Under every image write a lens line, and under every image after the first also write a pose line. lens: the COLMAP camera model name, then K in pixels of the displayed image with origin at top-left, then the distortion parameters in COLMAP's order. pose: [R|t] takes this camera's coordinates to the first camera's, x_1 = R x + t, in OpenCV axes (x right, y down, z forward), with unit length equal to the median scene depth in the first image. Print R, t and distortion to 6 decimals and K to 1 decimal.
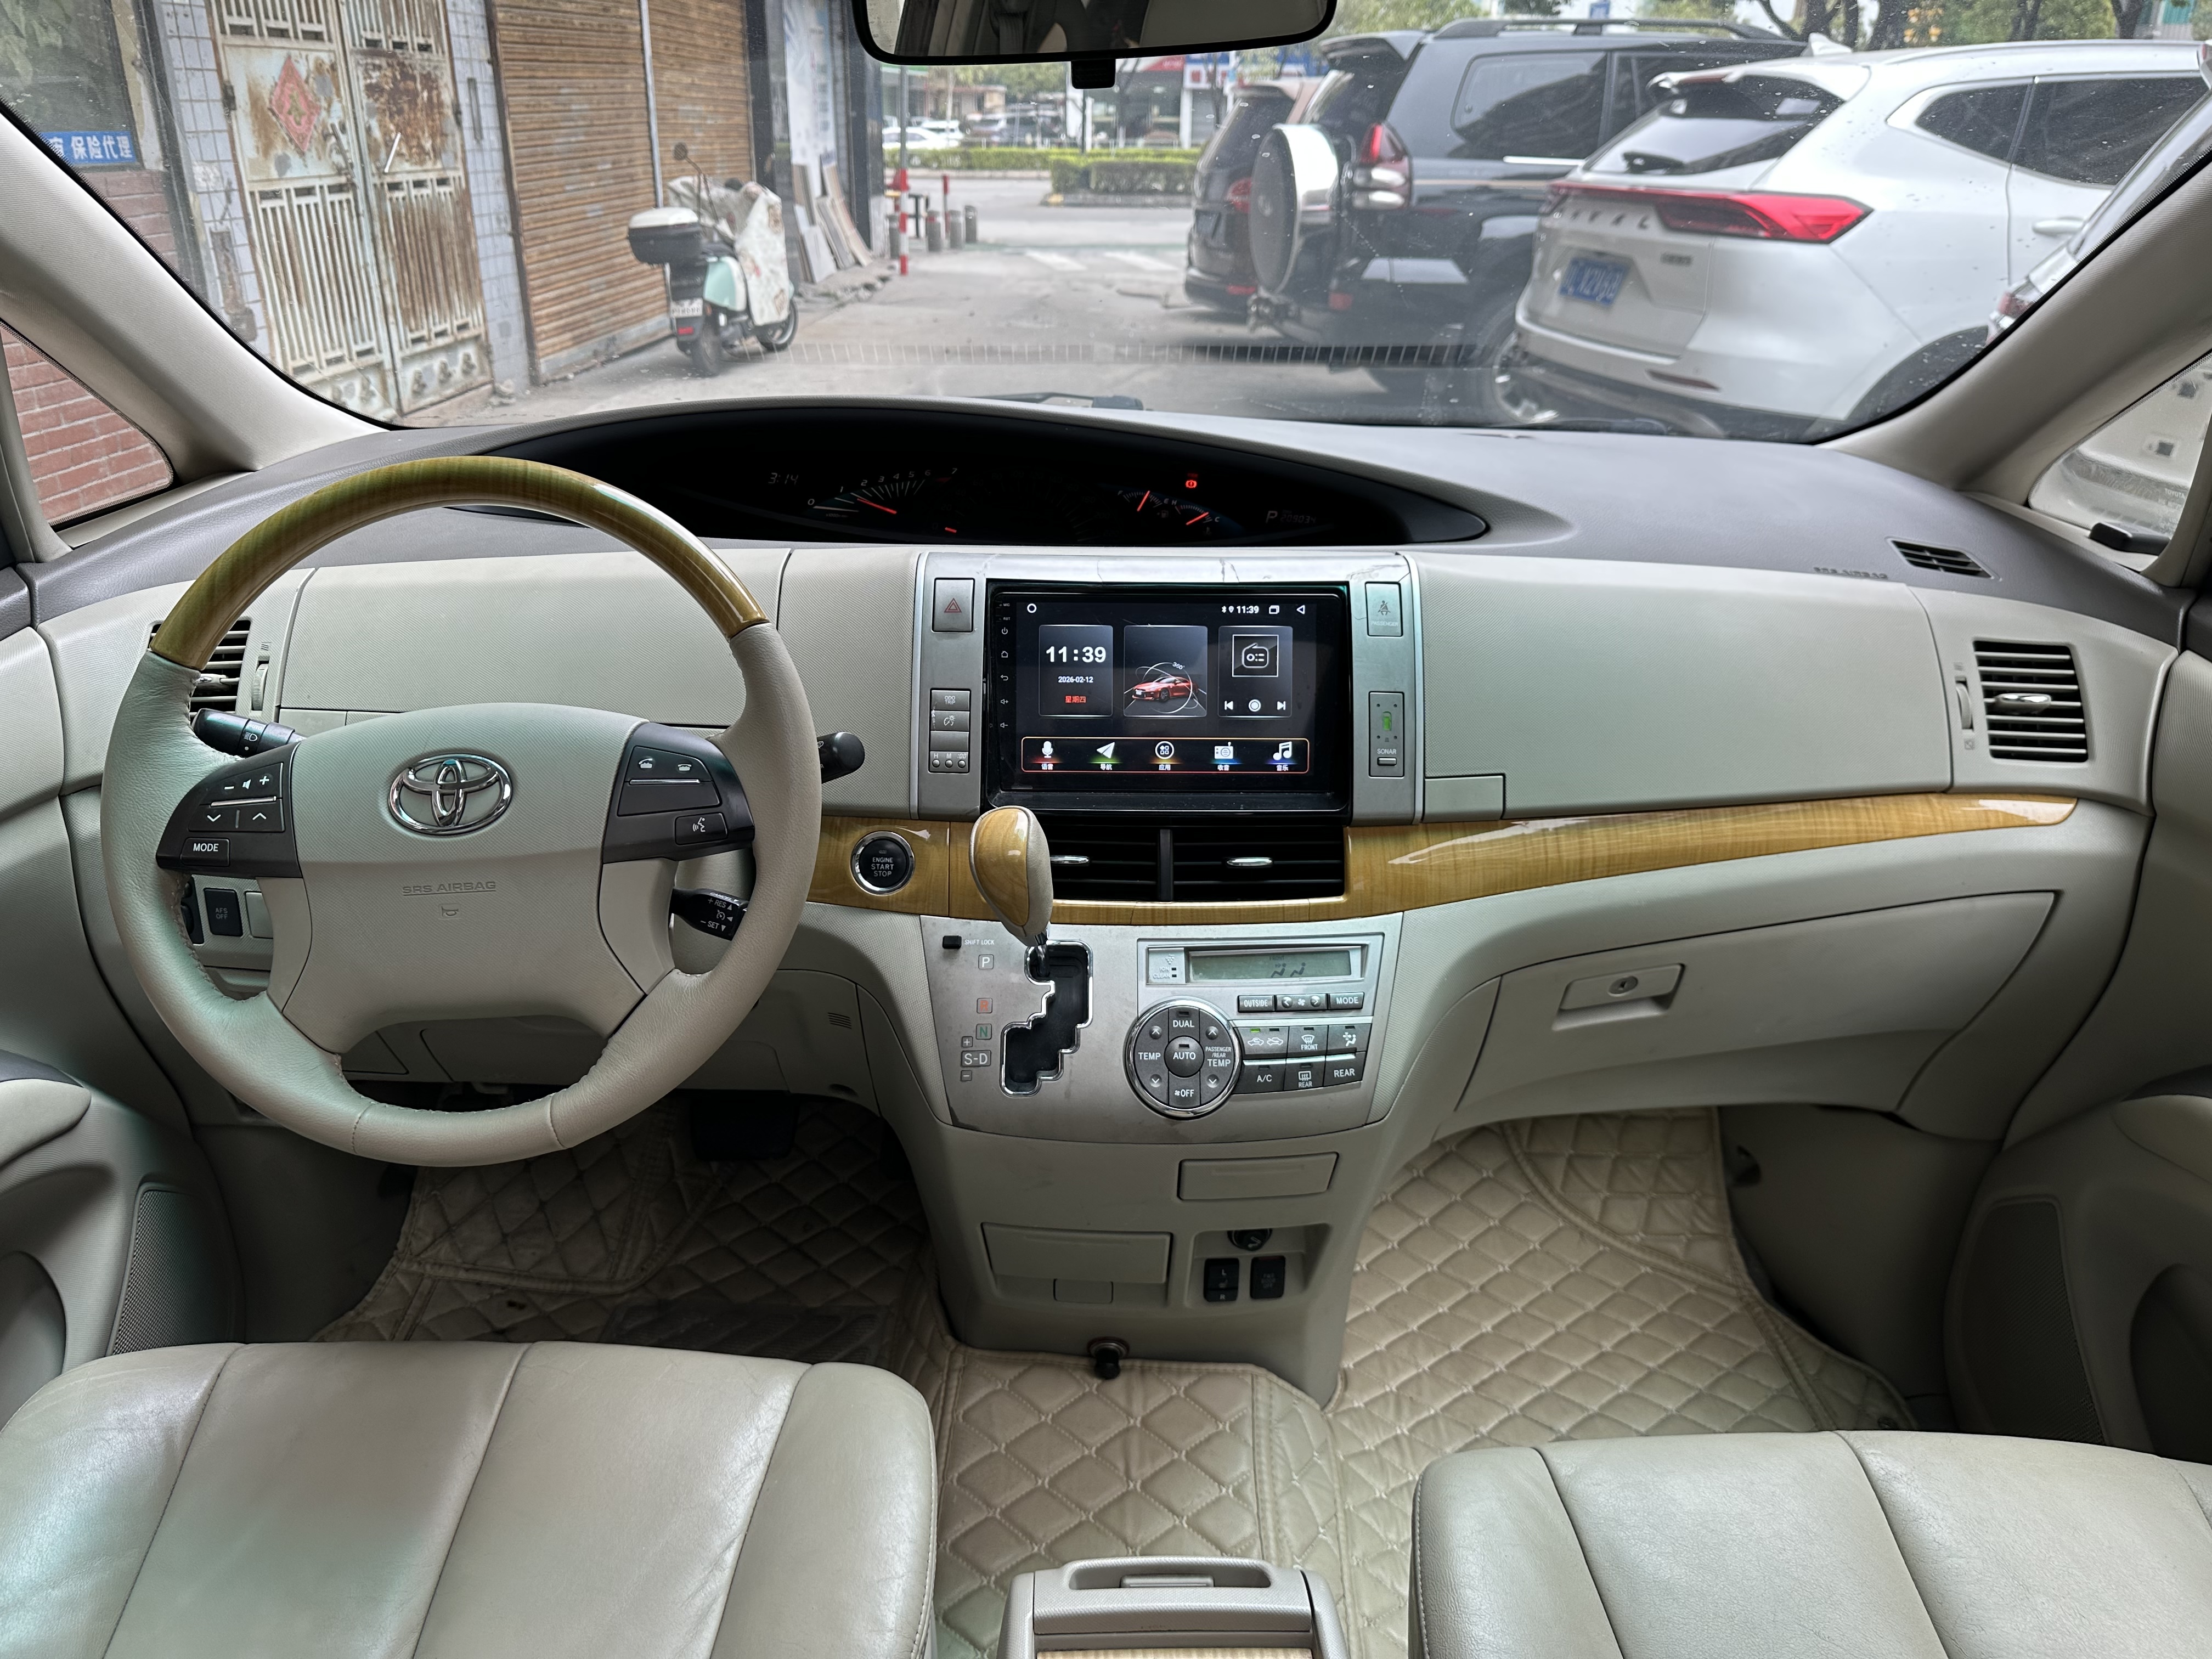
lens RADIAL K [[1499.0, 0, 1079.1], [0, 1499.0, 831.4], [0, 0, 1]] dist [0.048616, -0.038258]
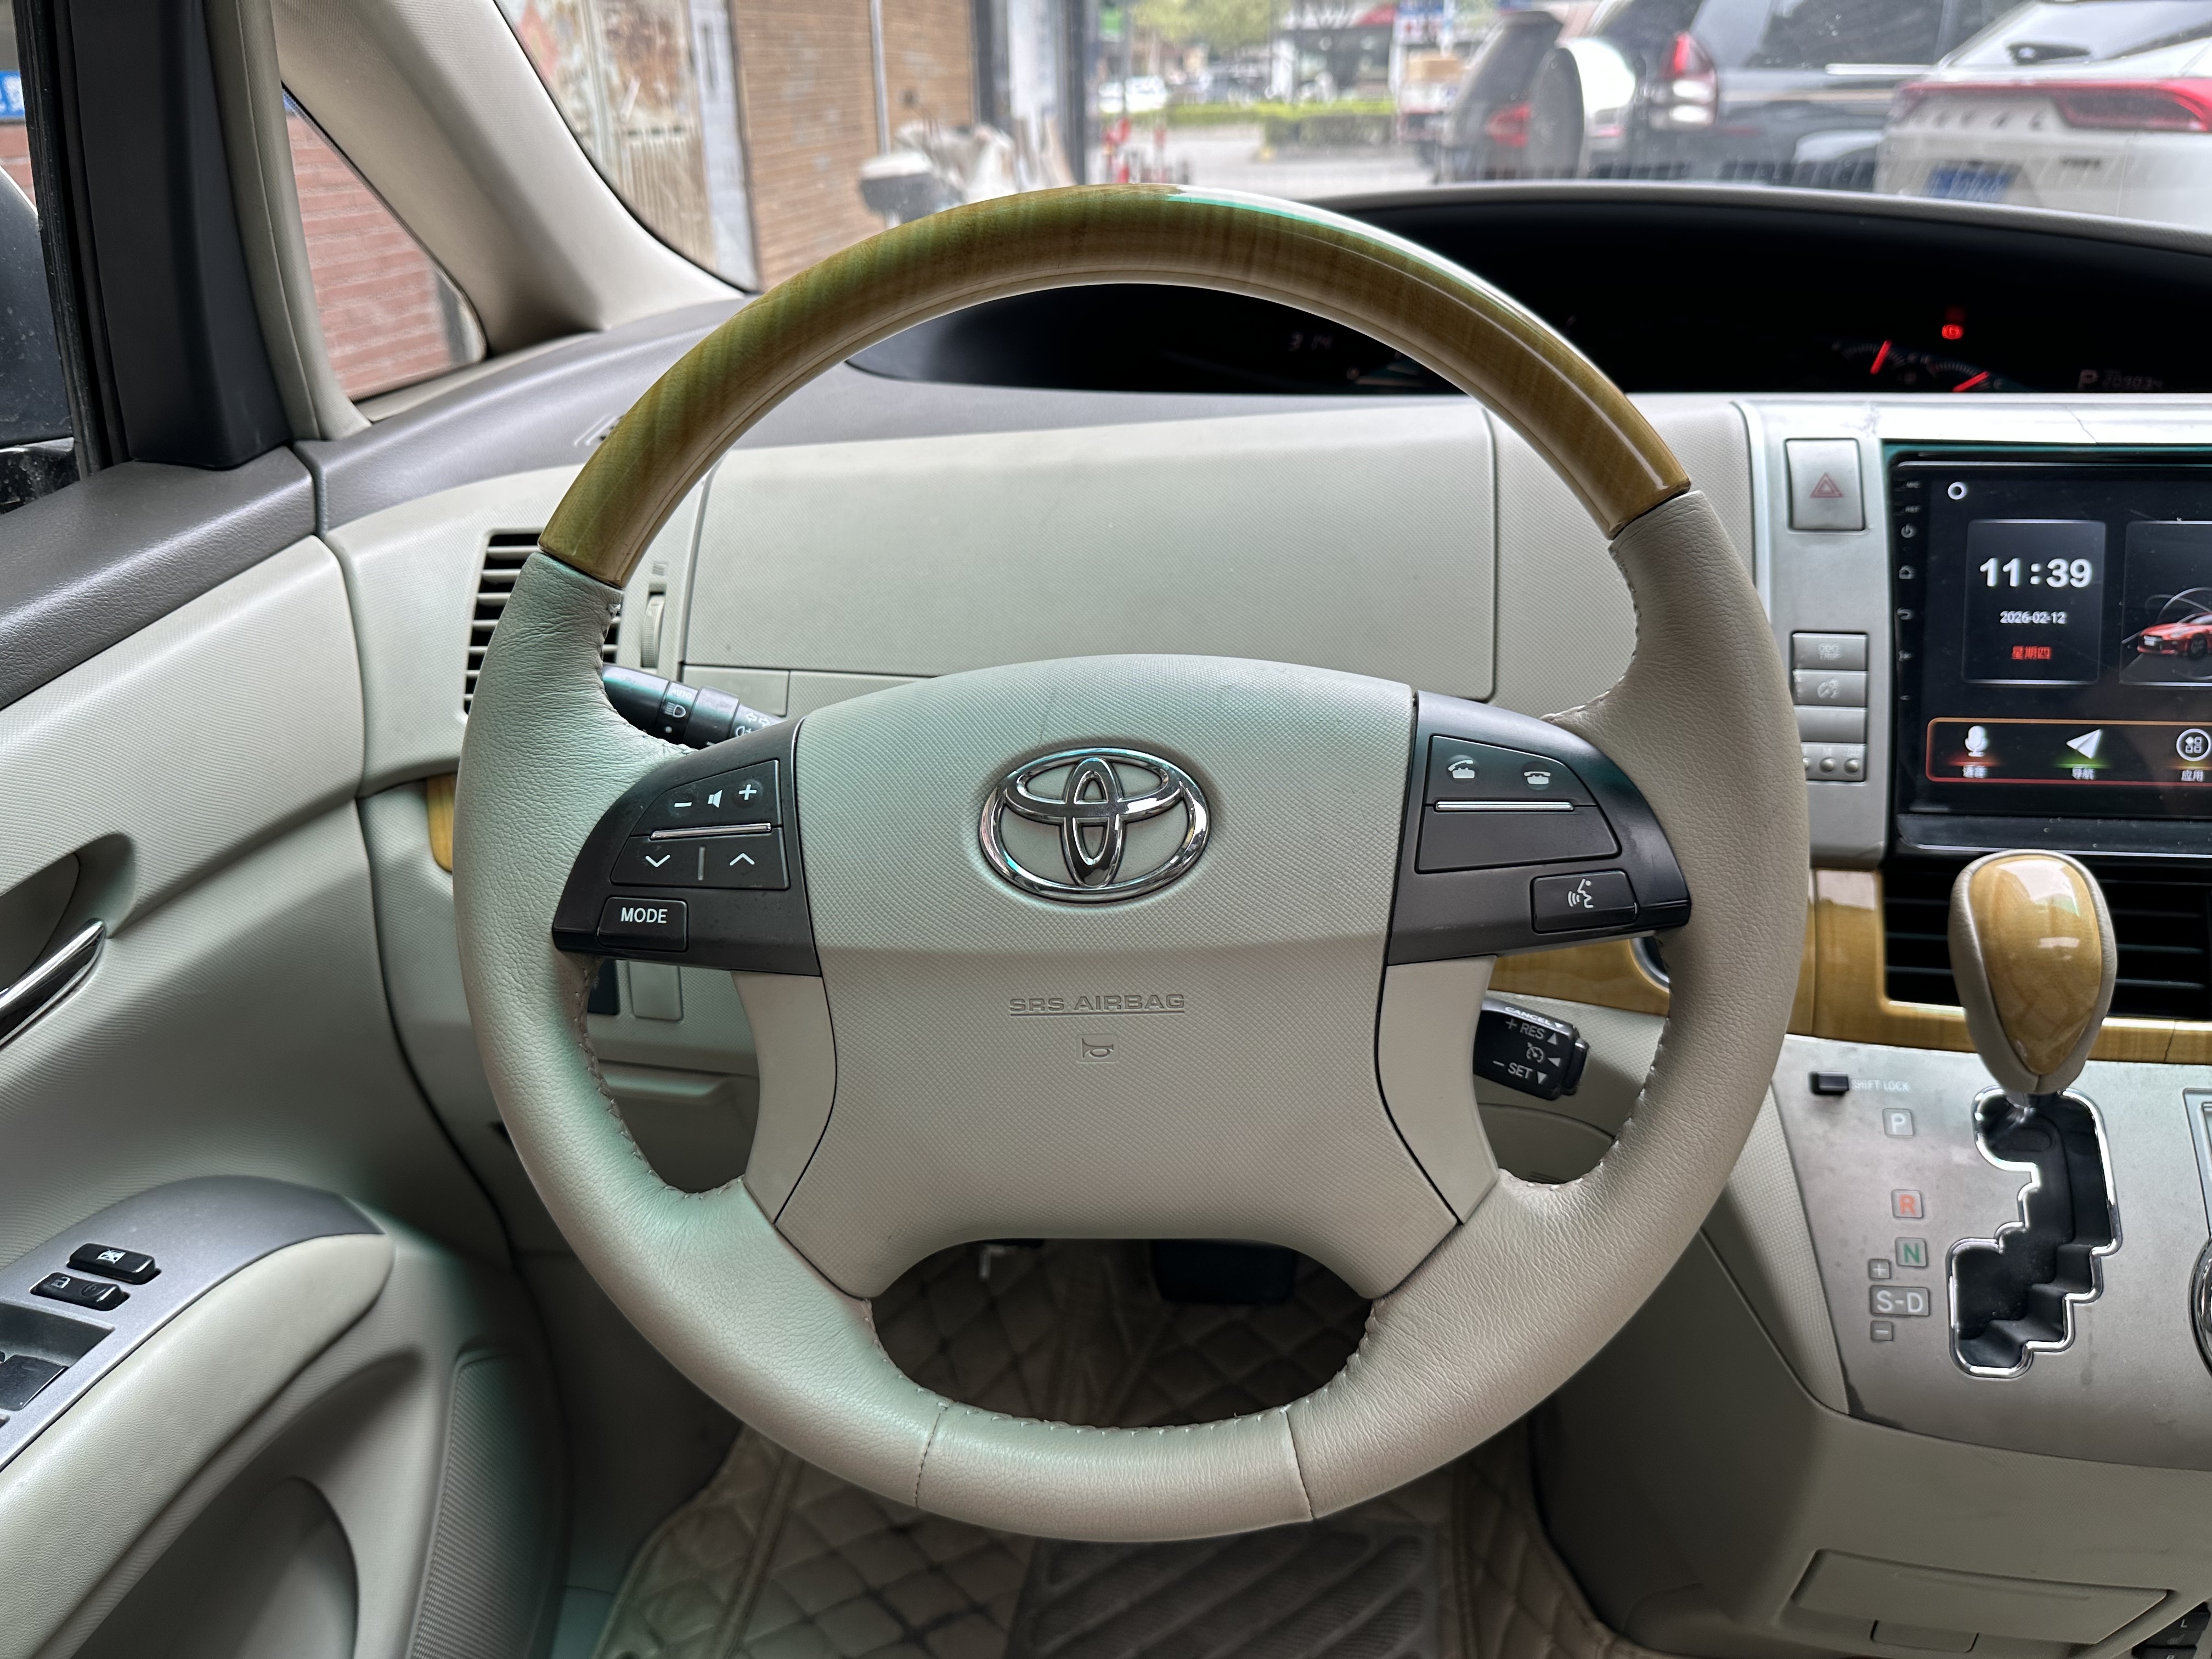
lens RADIAL K [[1482.1, 0, 1106.0], [0, 1482.1, 829.5], [0, 0, 1]] dist [0.051118, -0.042048]
pose [[0.995475, 0.016773, -0.093531, -0.069127], [-0.015178, 0.999727, 0.017746, -0.006089], [0.093803, -0.016246, 0.995458, 0.093051]]
